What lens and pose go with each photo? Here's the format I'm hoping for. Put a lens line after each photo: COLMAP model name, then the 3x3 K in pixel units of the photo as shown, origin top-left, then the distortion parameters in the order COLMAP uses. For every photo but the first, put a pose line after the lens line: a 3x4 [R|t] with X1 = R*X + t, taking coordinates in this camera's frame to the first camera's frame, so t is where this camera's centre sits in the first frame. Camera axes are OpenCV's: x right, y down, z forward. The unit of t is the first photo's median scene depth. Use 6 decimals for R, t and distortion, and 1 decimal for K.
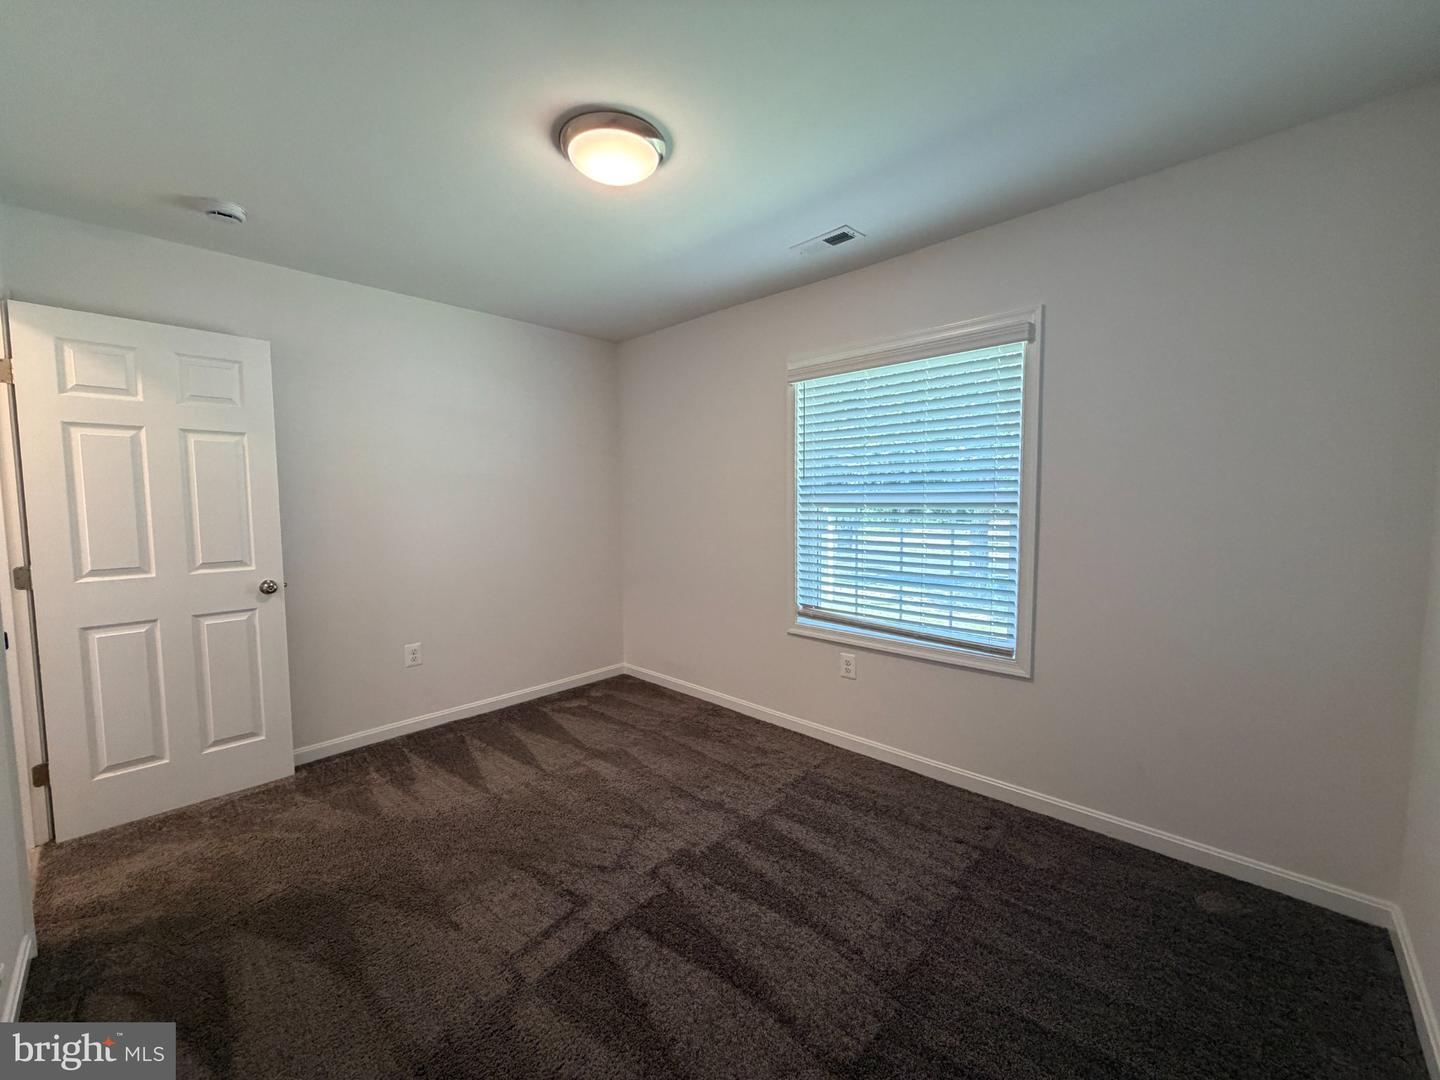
lens RADIAL K [[576.1, 0, 713.9], [0, 576.1, 539.2], [0, 0, 1]] dist [-0.000528, -0.000103]
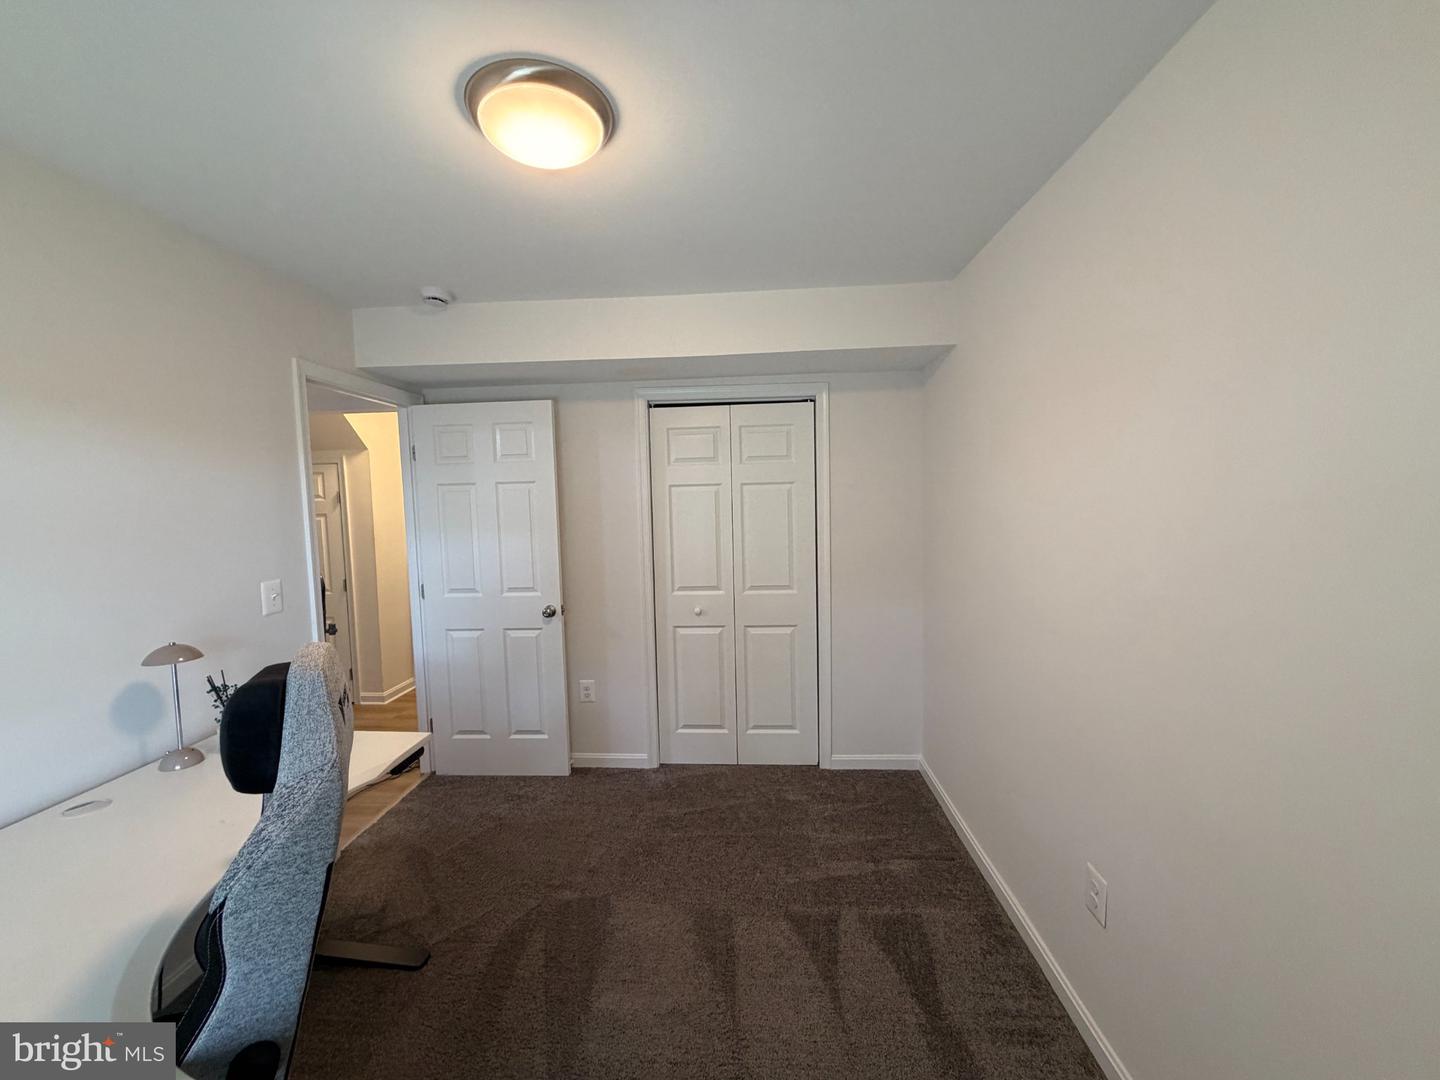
lens RADIAL K [[631.1, 0, 720.0], [0, 631.1, 540.0], [0, 0, 1]] dist [0.001411, -0.000002]
pose [[0.647516, 0.007324, -0.762017, 0.458410], [-0.041826, 0.998788, -0.025941, -0.046203], [0.760903, 0.048669, 0.647038, 0.415791]]
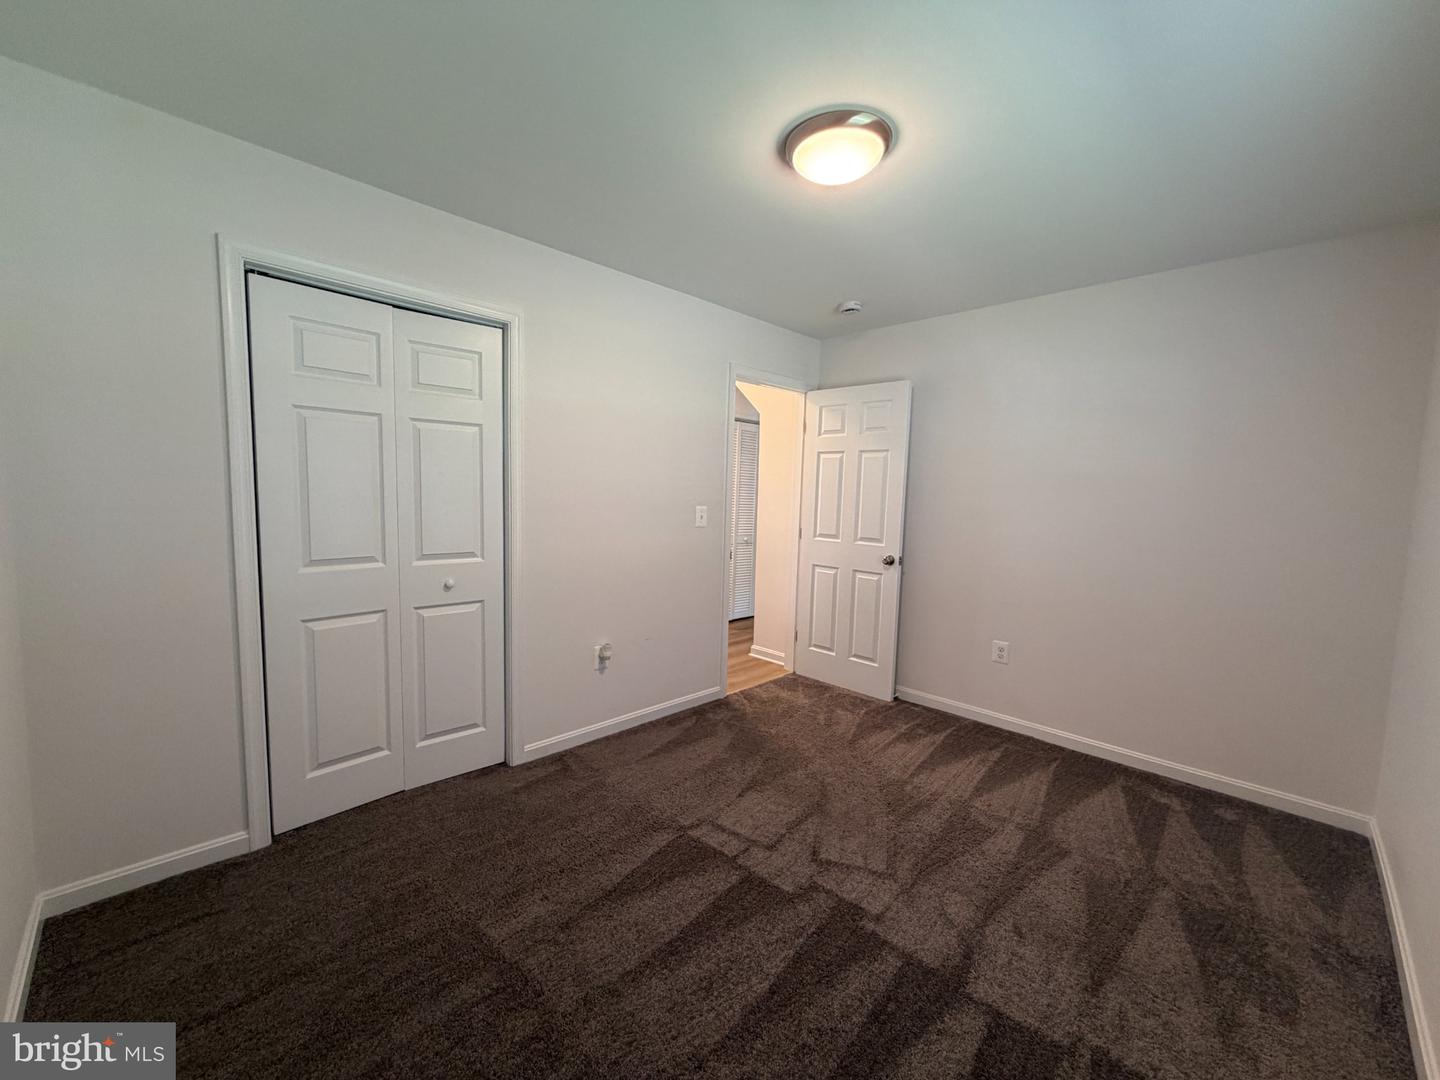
lens RADIAL K [[576.1, 0, 713.9], [0, 576.1, 539.2], [0, 0, 1]] dist [-0.000528, -0.000103]
pose [[-0.017668, 0.094556, -0.995363, 0.611906], [-0.100943, 0.990263, 0.095863, -0.058069], [0.994735, 0.102168, -0.007952, 0.588731]]
